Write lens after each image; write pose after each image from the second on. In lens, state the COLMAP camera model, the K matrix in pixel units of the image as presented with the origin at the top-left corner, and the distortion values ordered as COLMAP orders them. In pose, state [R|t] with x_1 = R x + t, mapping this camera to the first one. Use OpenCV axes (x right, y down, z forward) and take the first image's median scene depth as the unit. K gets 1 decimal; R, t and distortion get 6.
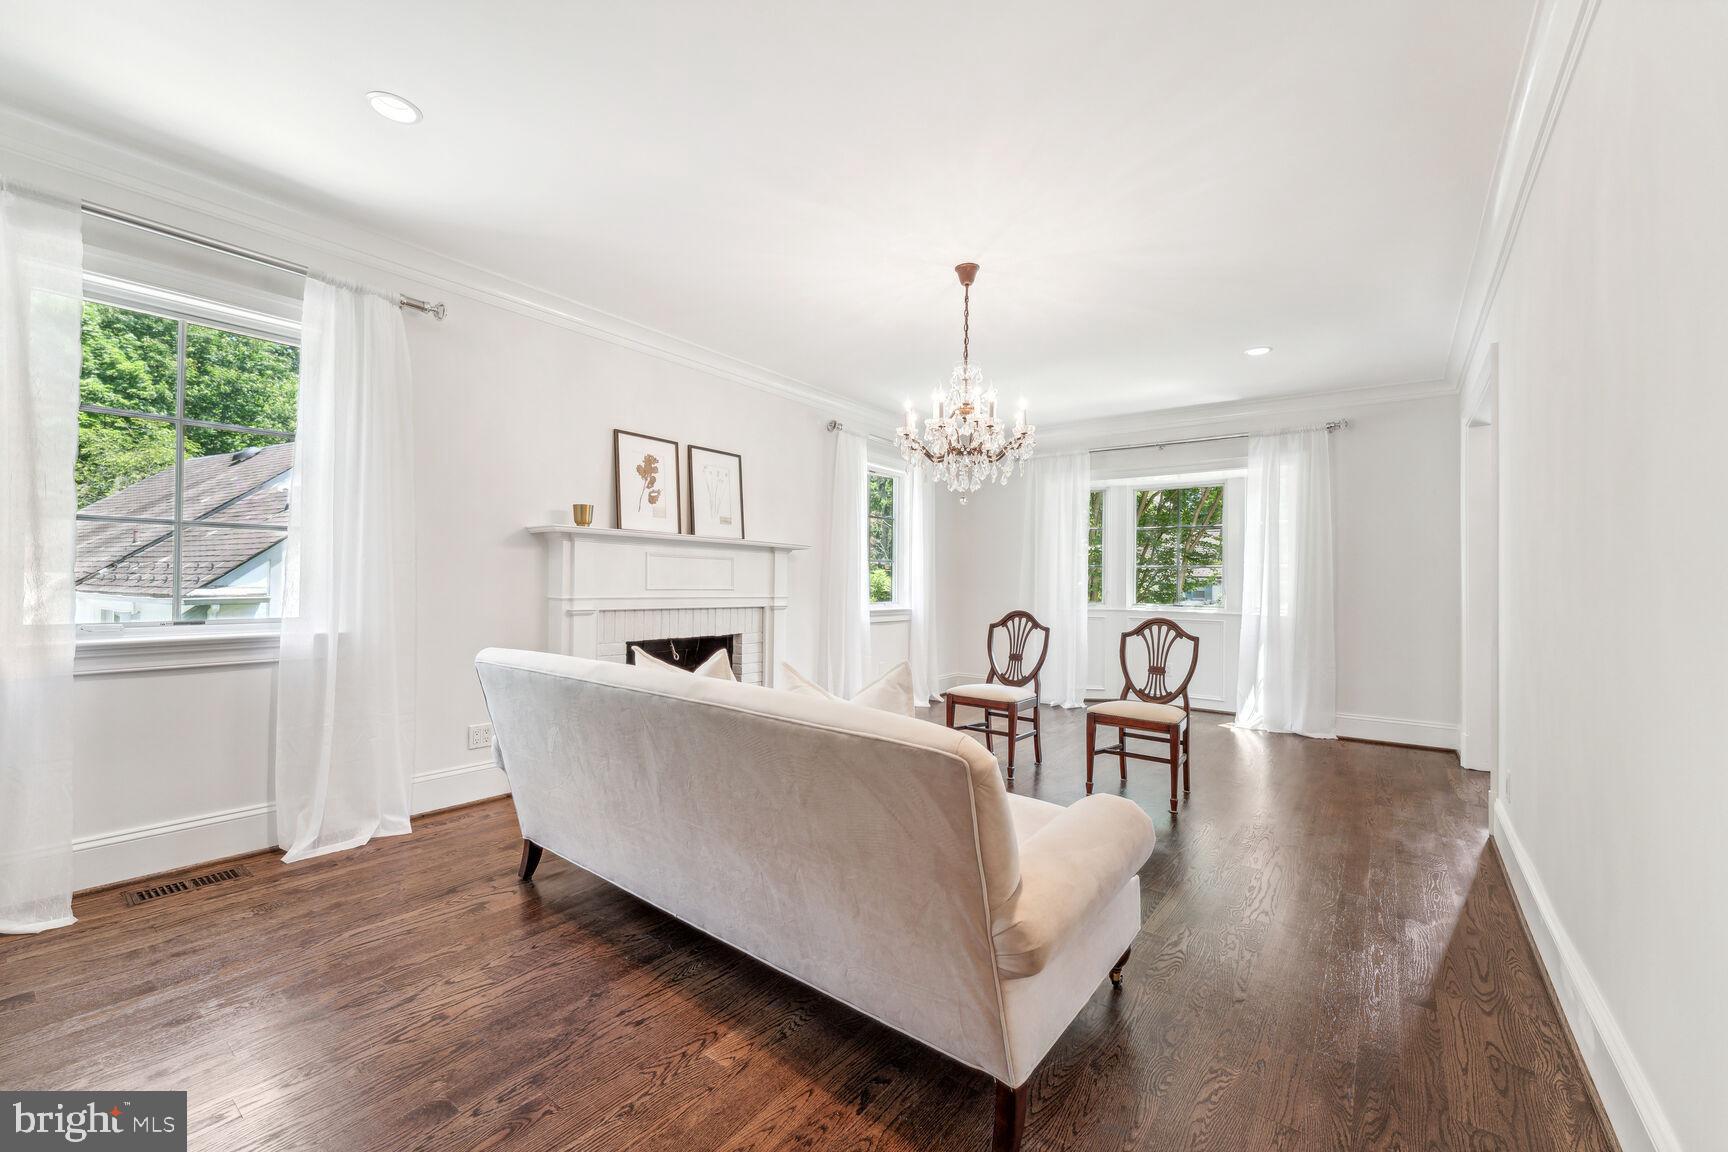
lens RADIAL K [[663.1, 0, 864.0], [0, 663.1, 576.0], [0, 0, 1]] dist [-0.044950, -0.000039]
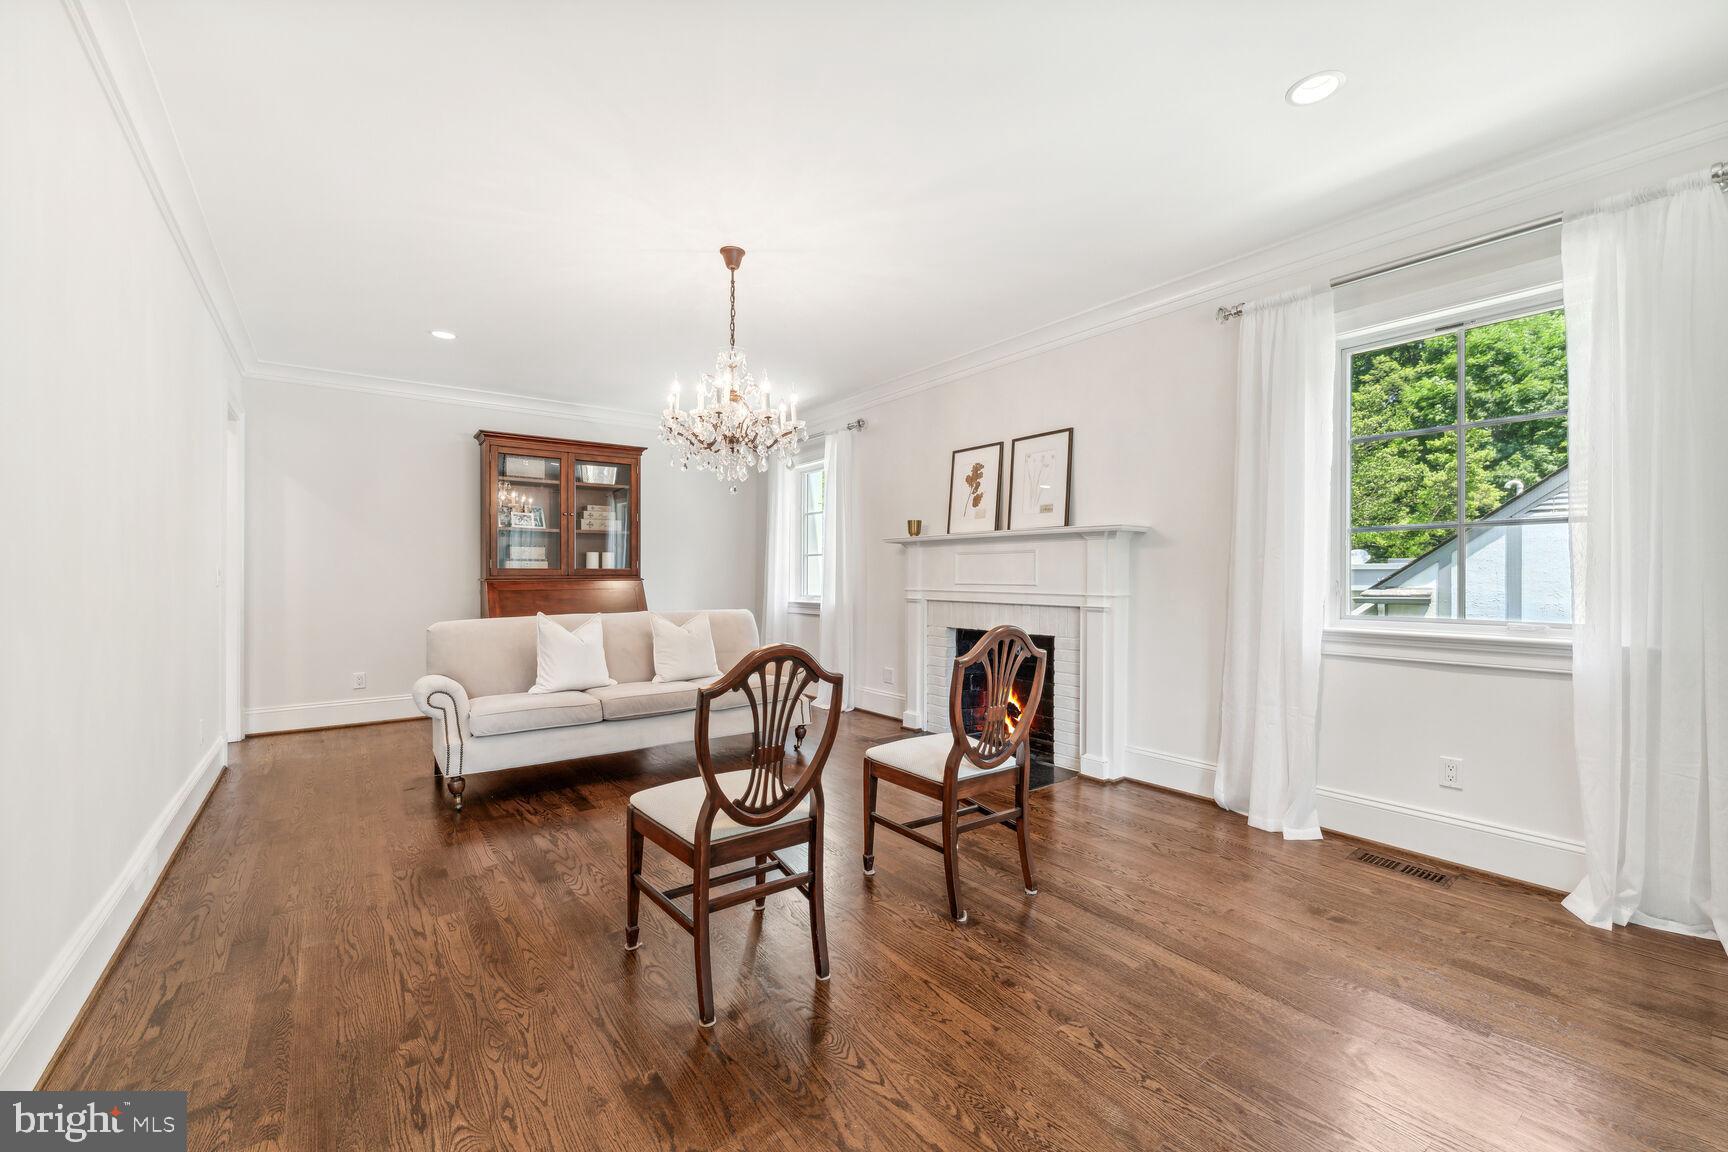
lens RADIAL K [[684.2, 0, 864.0], [0, 684.2, 576.0], [0, 0, 1]] dist [0.006008, -0.000338]
pose [[-0.260739, -0.011567, -0.965340, 0.798759], [0.004351, 0.999904, -0.013156, 0.020495], [0.965400, -0.007630, -0.260664, 1.058140]]
